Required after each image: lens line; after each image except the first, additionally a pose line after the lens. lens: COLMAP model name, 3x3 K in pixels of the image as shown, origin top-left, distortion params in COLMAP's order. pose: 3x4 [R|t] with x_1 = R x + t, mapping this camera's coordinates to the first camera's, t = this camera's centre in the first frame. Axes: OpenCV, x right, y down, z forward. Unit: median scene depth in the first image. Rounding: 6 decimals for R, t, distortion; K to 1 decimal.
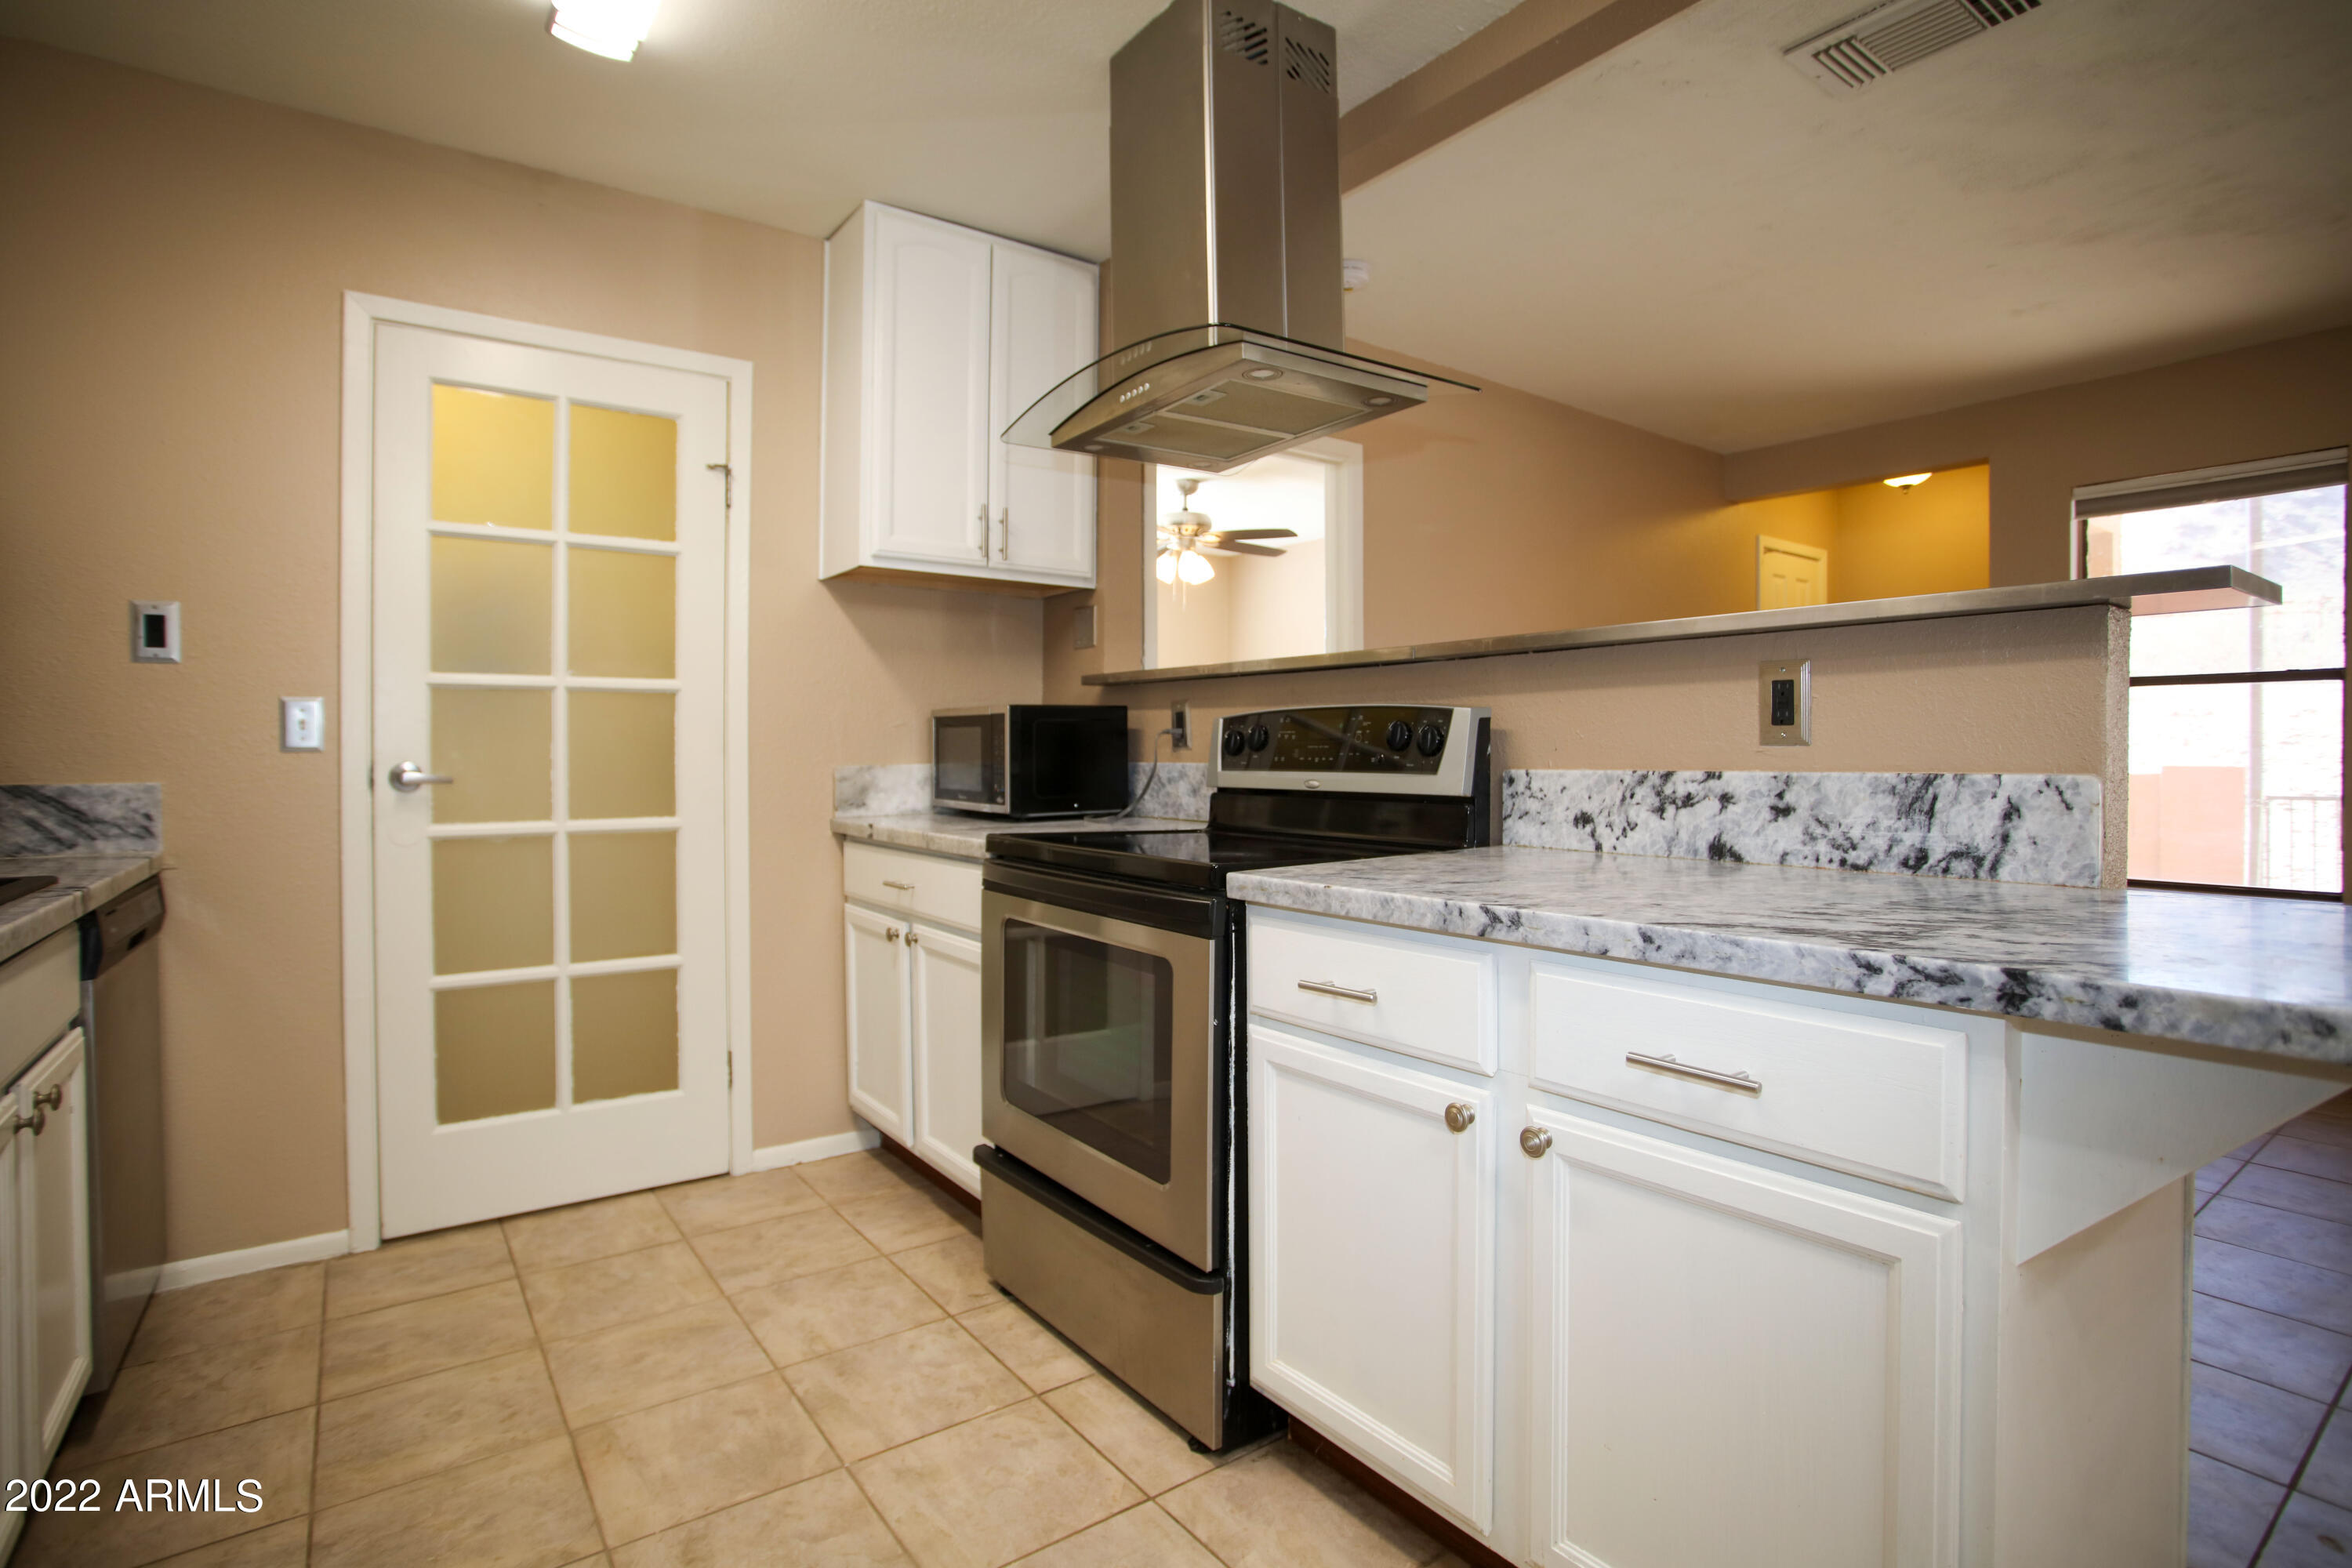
lens RADIAL K [[1152.9, 0, 1193.8], [0, 1152.9, 763.7], [0, 0, 1]] dist [-0.063046, 0.022173]
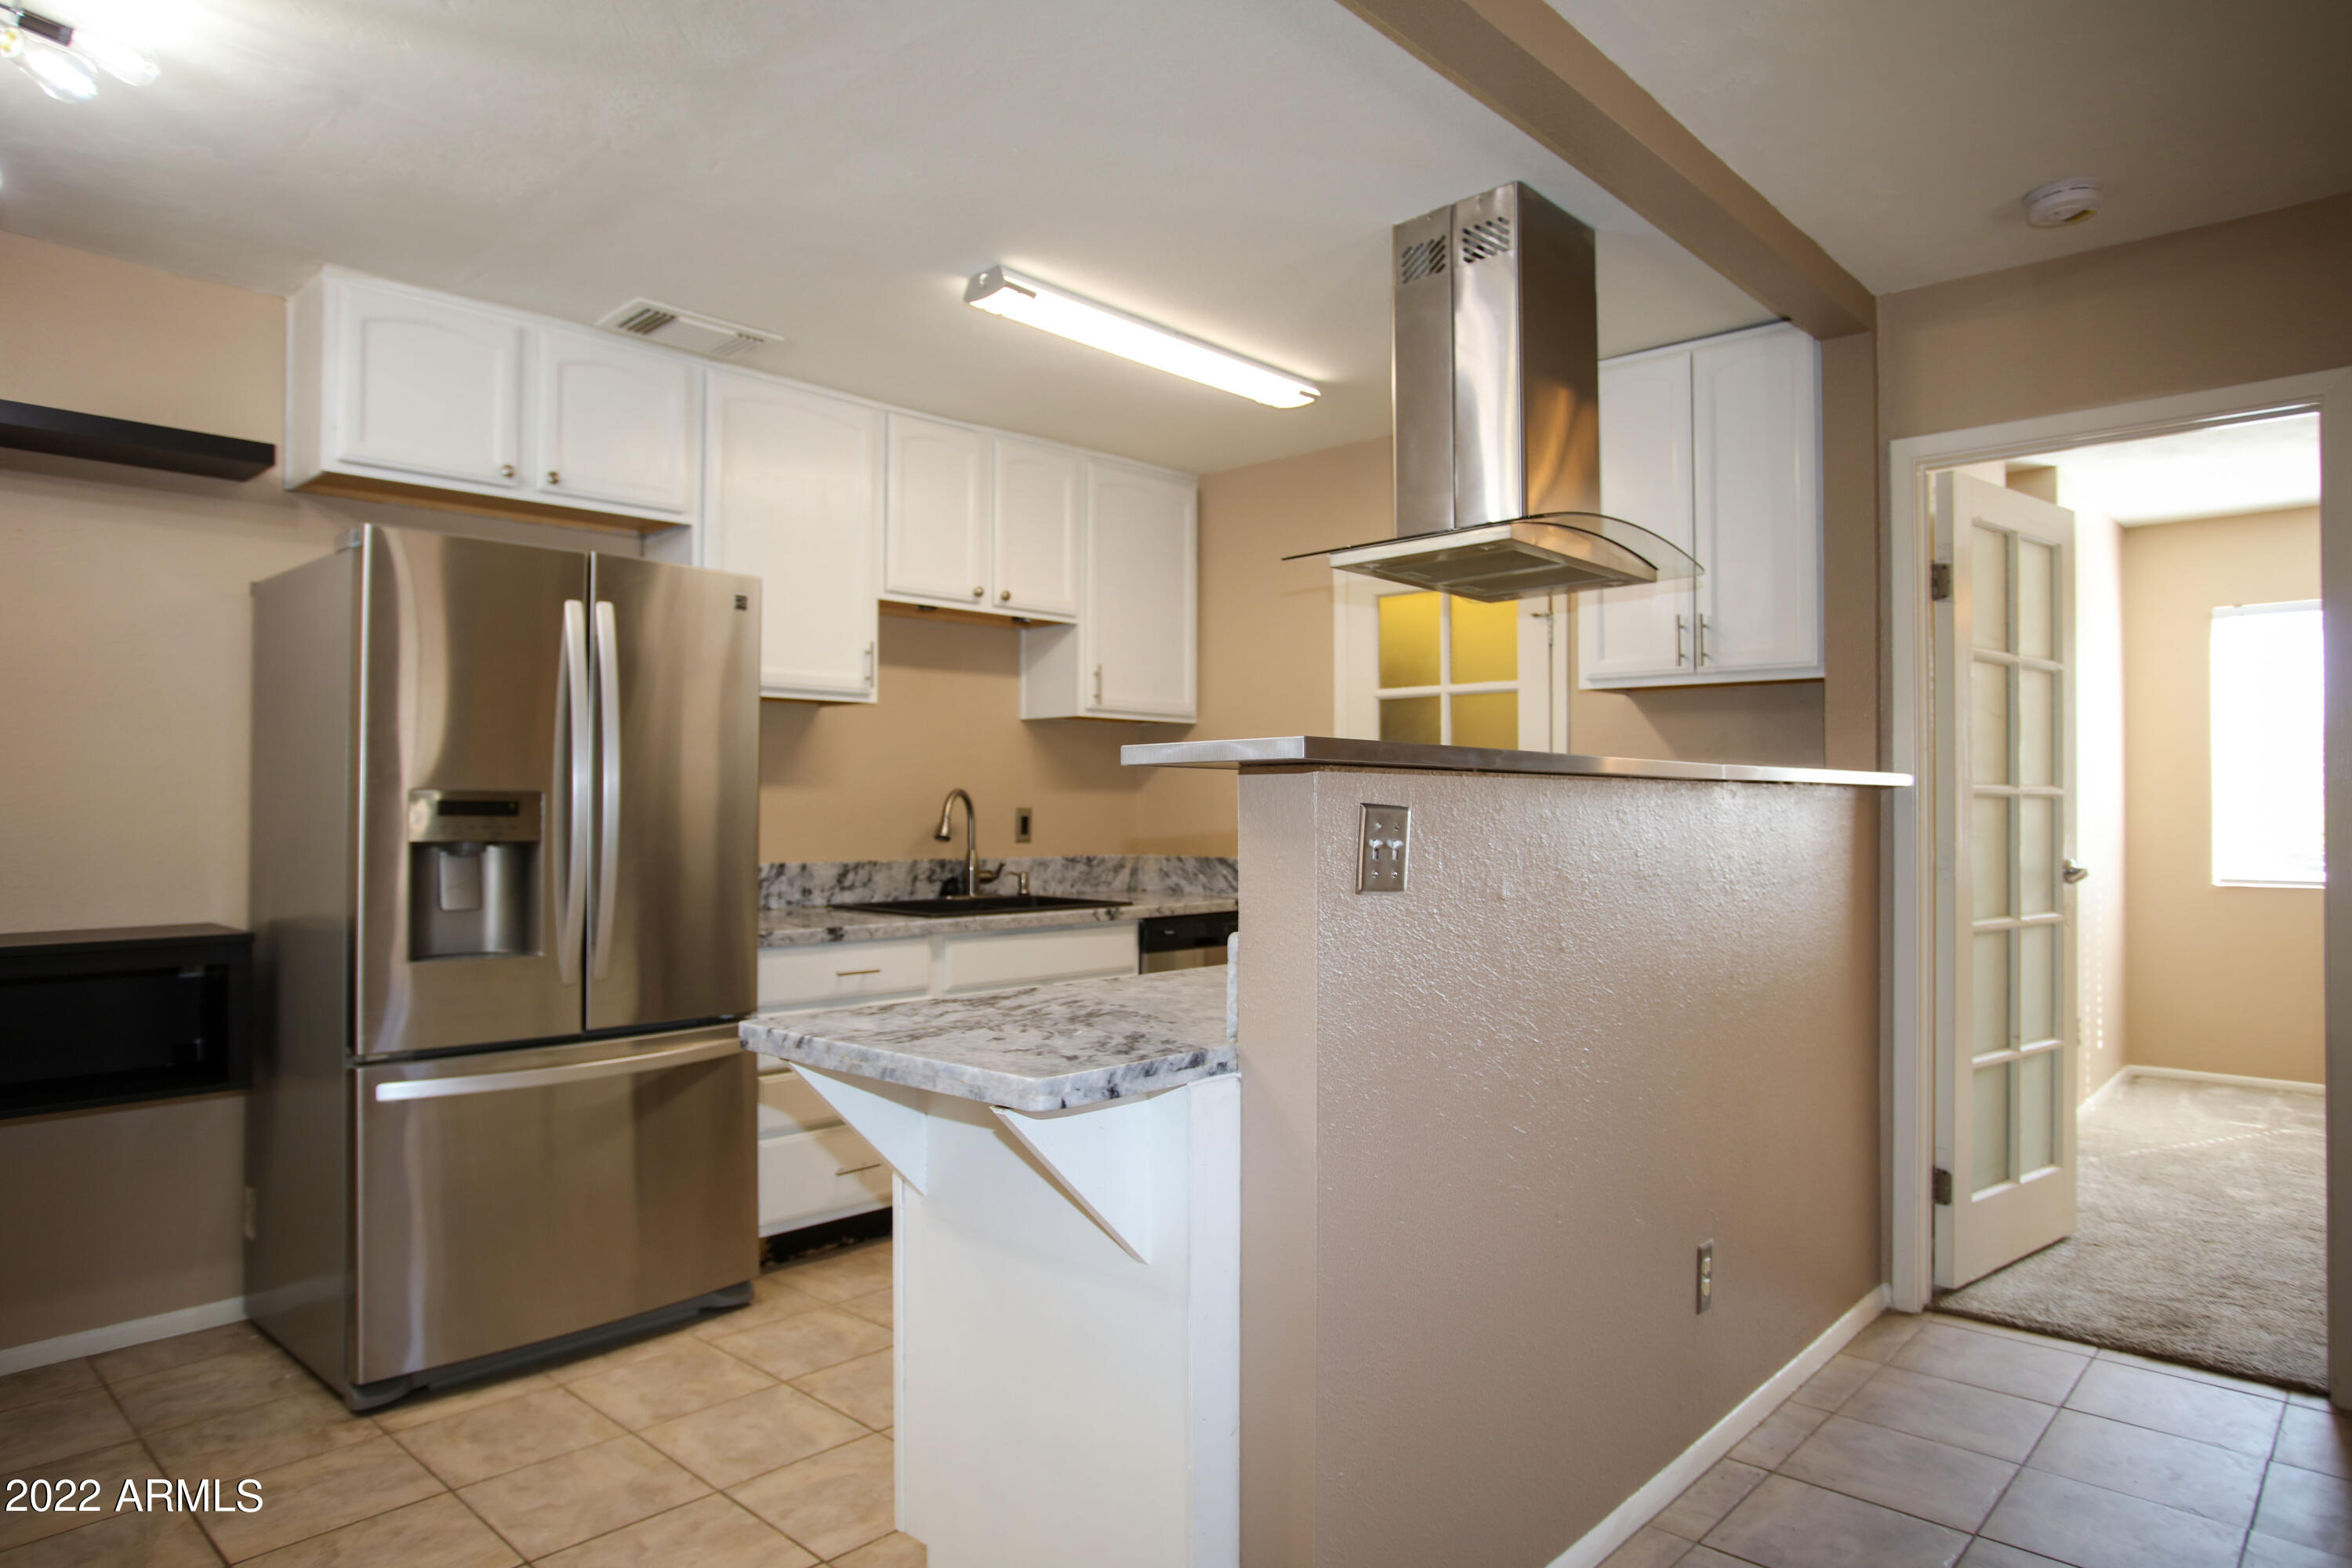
lens RADIAL K [[1407.1, 0, 1181.9], [0, 1407.1, 793.1], [0, 0, 1]] dist [-0.052352, 0.024435]
pose [[0.195676, -0.009006, -0.980627, 0.985633], [-0.014845, 0.999816, -0.012145, -0.045670], [0.980556, 0.016934, 0.195507, 0.335024]]
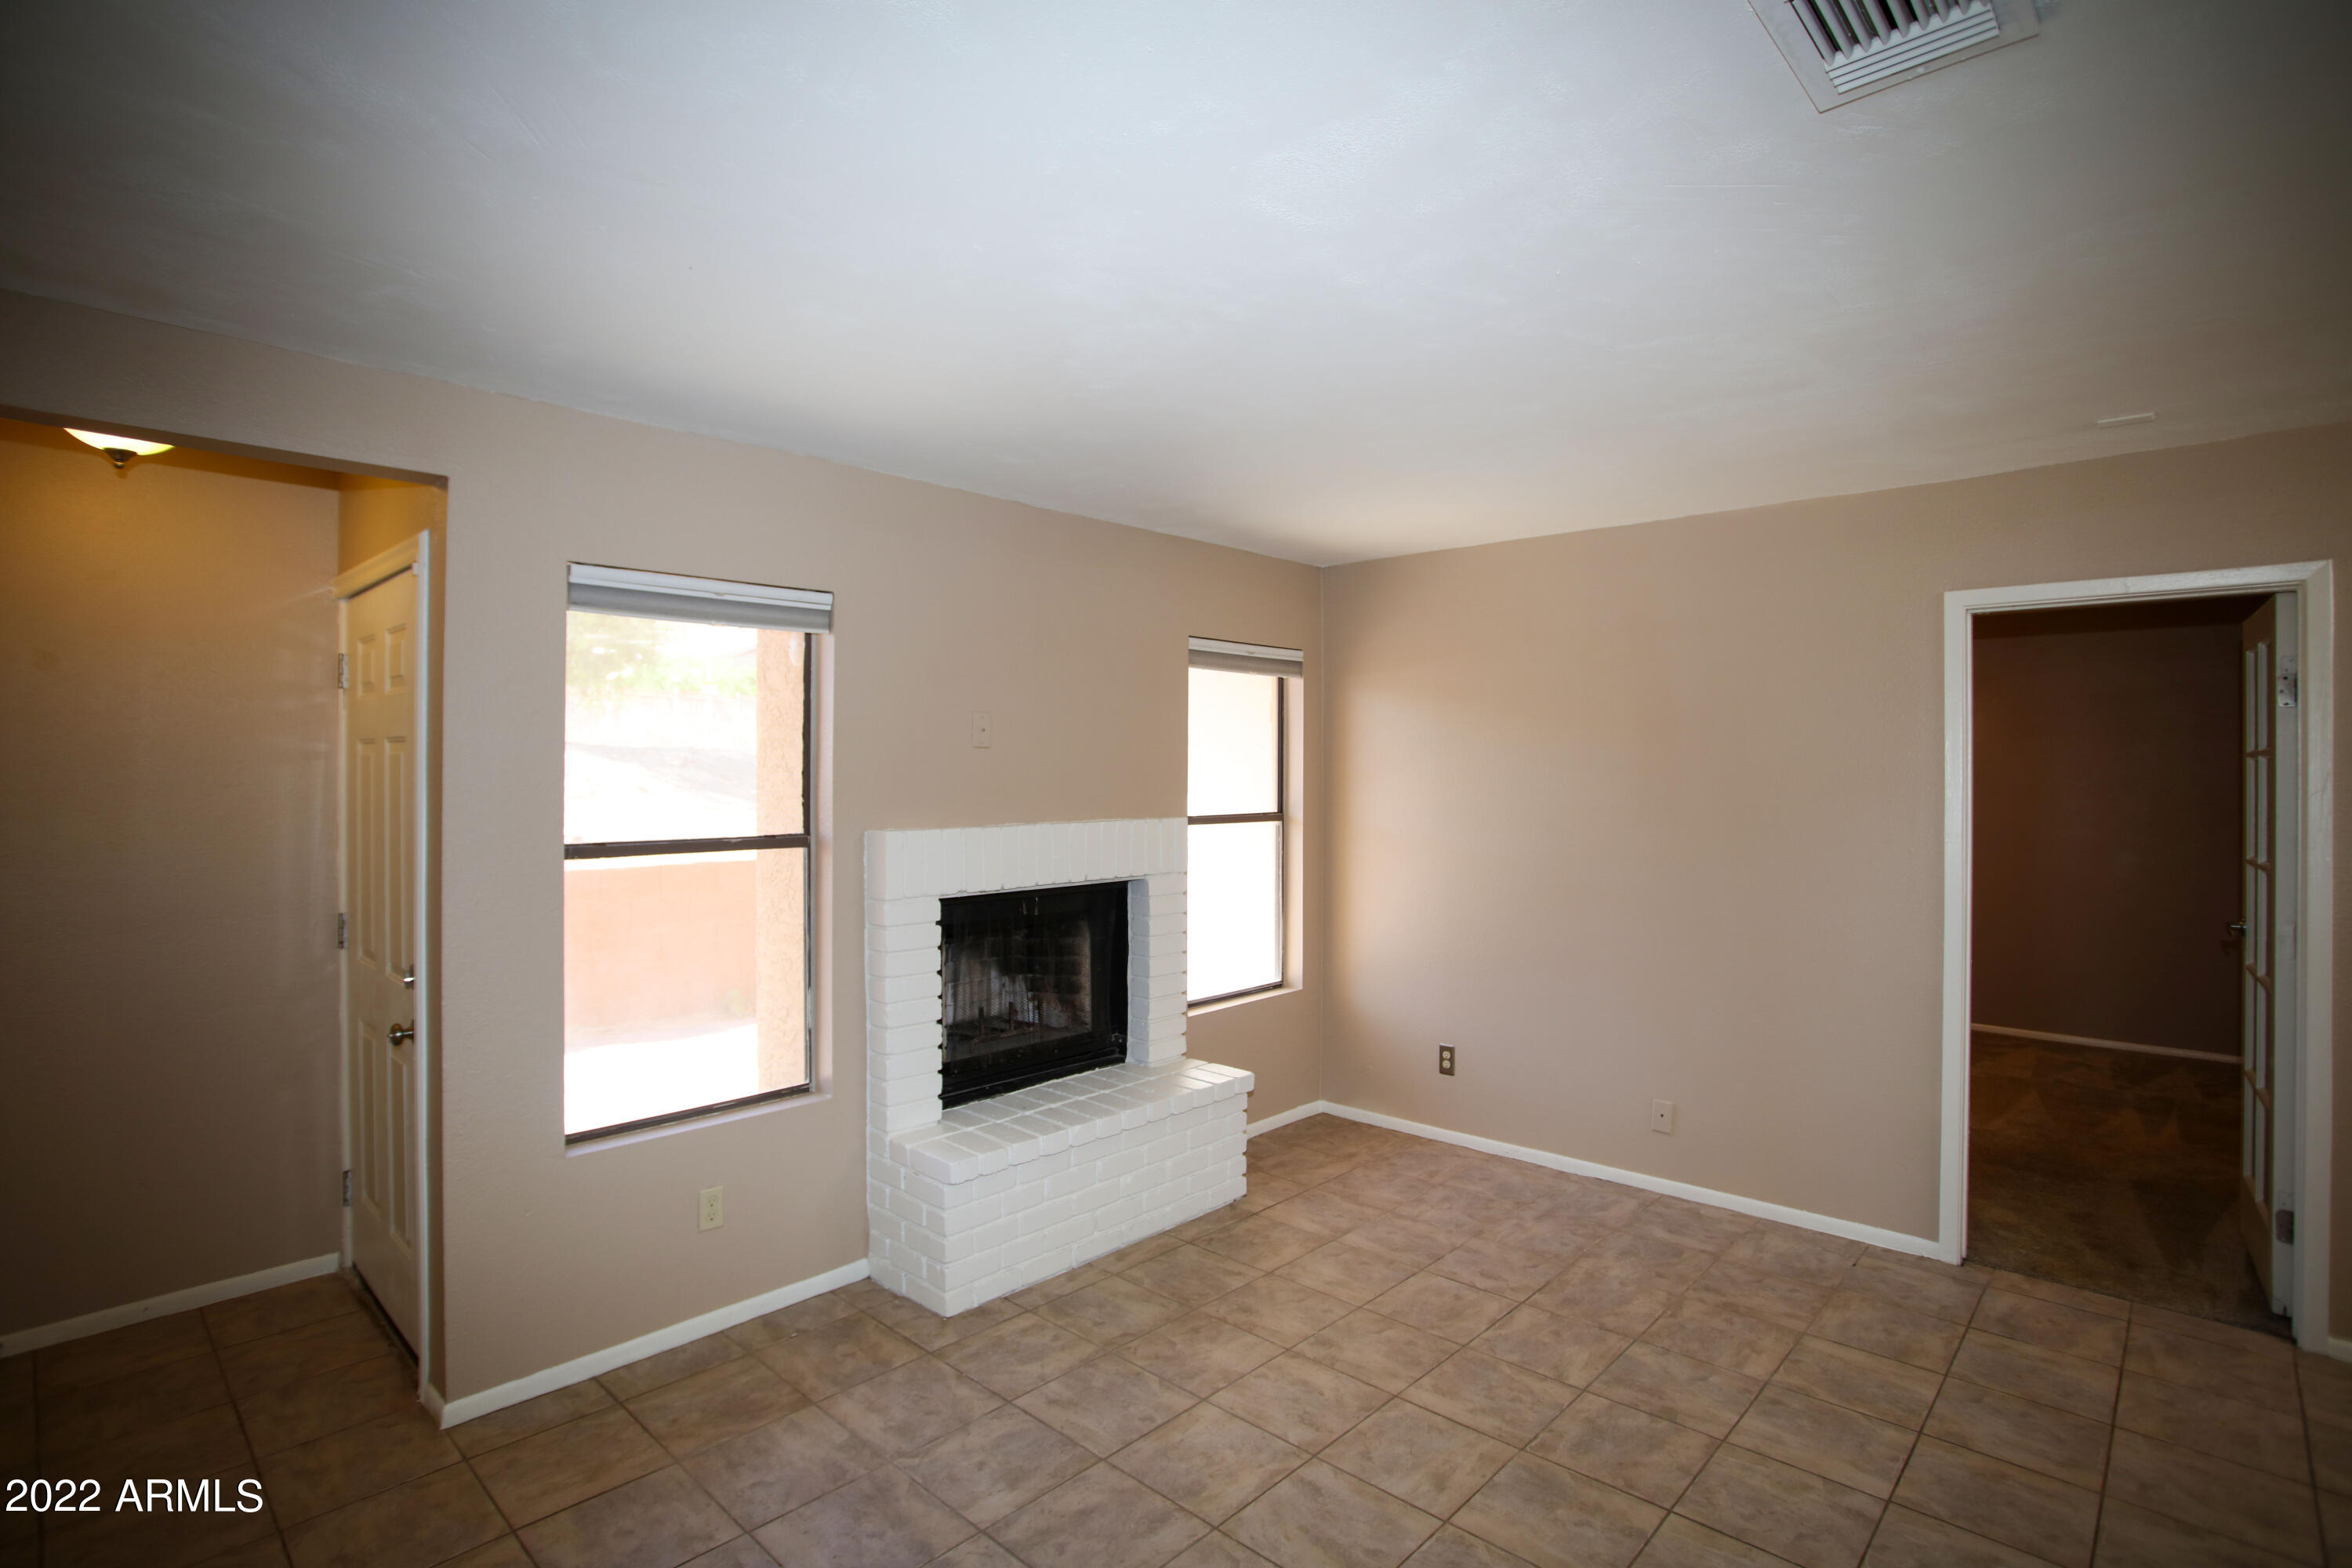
lens RADIAL K [[1152.9, 0, 1181.0], [0, 1152.9, 791.9], [0, 0, 1]] dist [-0.063046, 0.022173]
pose [[-0.193113, -0.013232, 0.981087, 0.099984], [0.017973, 0.999694, 0.017021, -0.168254], [-0.981012, 0.020921, -0.192816, 1.103692]]
